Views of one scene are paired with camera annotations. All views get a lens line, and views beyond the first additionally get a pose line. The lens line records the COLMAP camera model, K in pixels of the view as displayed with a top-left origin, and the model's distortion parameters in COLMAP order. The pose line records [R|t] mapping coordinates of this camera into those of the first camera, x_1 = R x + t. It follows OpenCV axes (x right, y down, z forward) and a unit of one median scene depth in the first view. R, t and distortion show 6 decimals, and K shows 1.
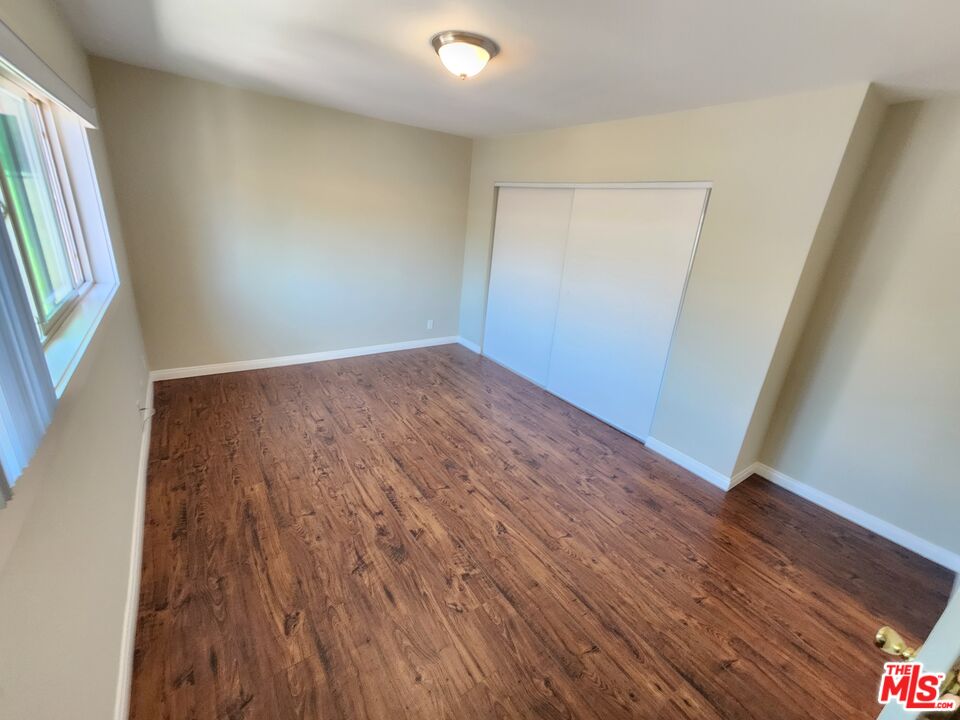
lens RADIAL K [[395.4, 0, 484.5], [0, 395.4, 359.1], [0, 0, 1]] dist [0.000570, -0.000430]
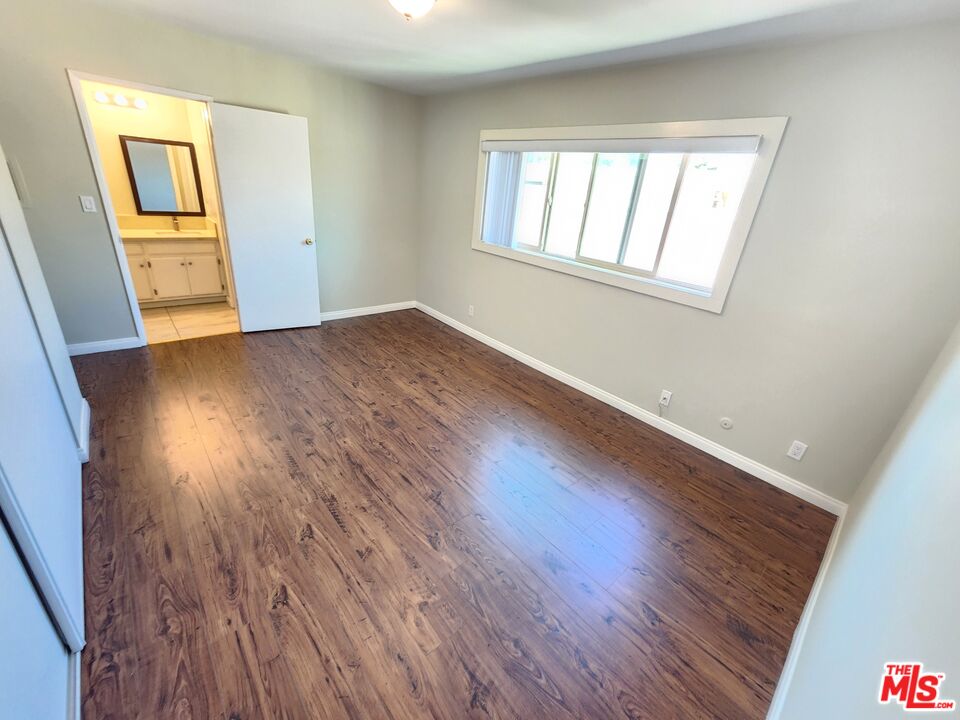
lens RADIAL K [[395.4, 0, 484.4], [0, 395.4, 356.6], [0, 0, 1]] dist [0.000570, -0.000430]
pose [[-0.977049, -0.129029, -0.169488, -0.135328], [-0.210060, 0.715657, 0.666116, -0.602784], [0.035347, 0.686430, -0.726336, 1.686057]]
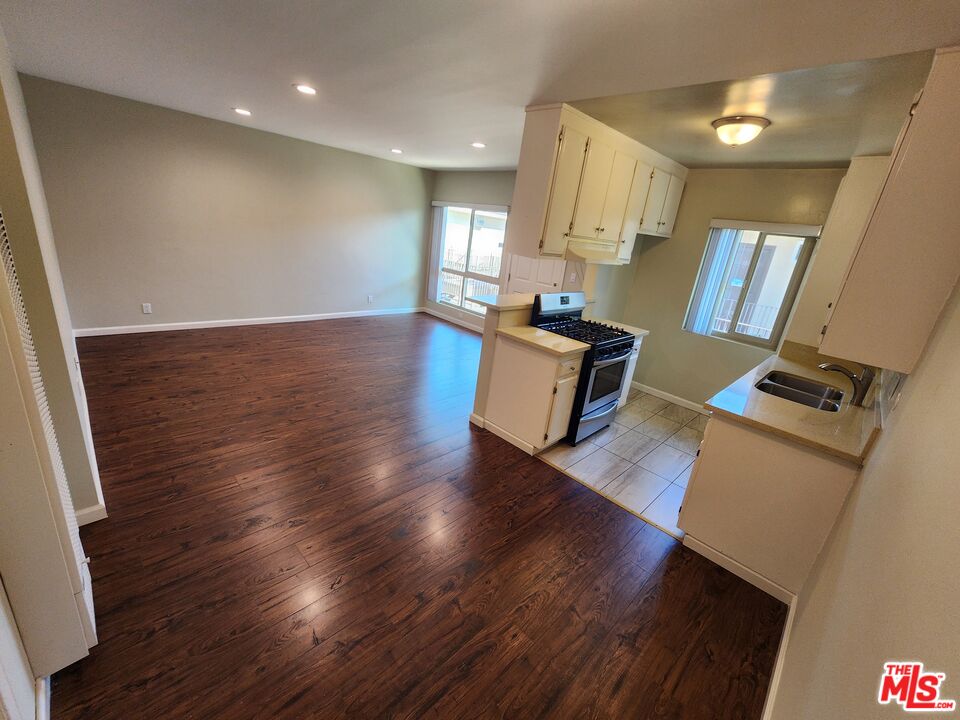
lens RADIAL K [[395.4, 0, 482.4], [0, 395.4, 356.6], [0, 0, 1]] dist [0.000570, -0.000430]
pose [[0.177720, 0.239850, -0.954404, 0.570323], [-0.427789, 0.892242, 0.144570, -0.357472], [0.886235, 0.382591, 0.261174, 1.135868]]
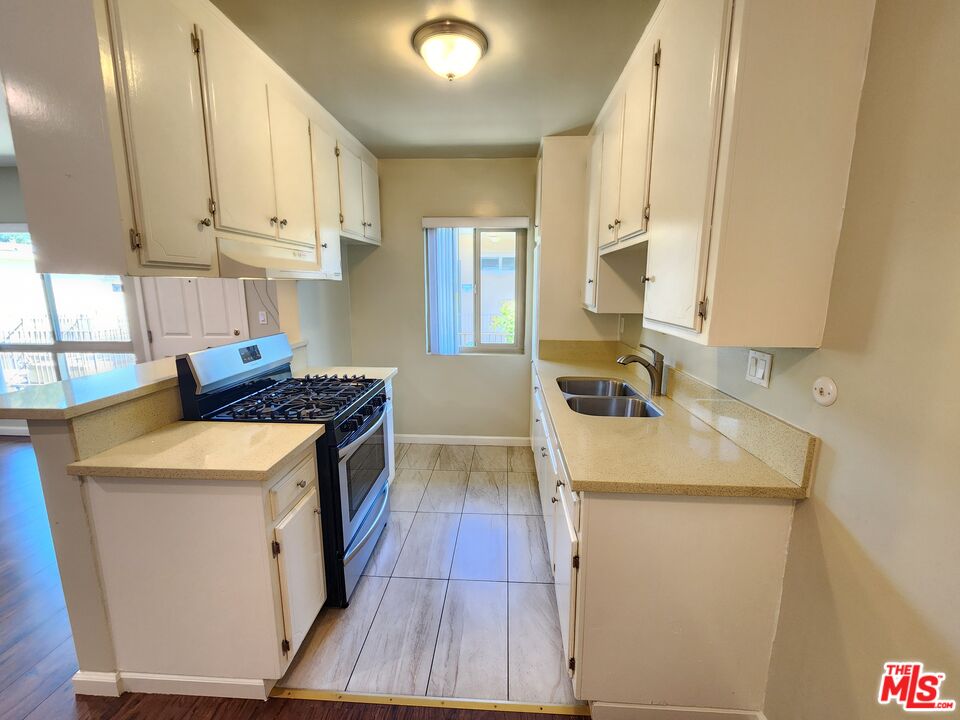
lens RADIAL K [[395.4, 0, 481.1], [0, 395.4, 357.7], [0, 0, 1]] dist [0.000570, -0.000430]
pose [[0.773774, 0.026719, -0.632898, 0.097529], [-0.148009, 0.979081, -0.139620, -0.407486], [0.615928, 0.201709, 0.761542, 1.364396]]
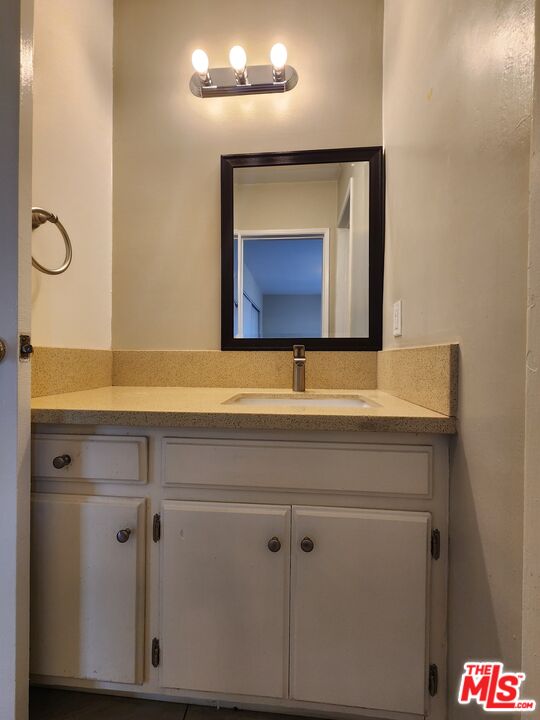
lens RADIAL K [[296.5, 0, 269.4], [0, 296.5, 357.6], [0, 0, 1]] dist [0.000570, -0.000430]
pose [[-0.750528, -0.090556, 0.654605, 0.671253], [0.149254, 0.941743, 0.301403, 0.213149], [-0.643763, 0.323914, -0.693288, 0.381846]]
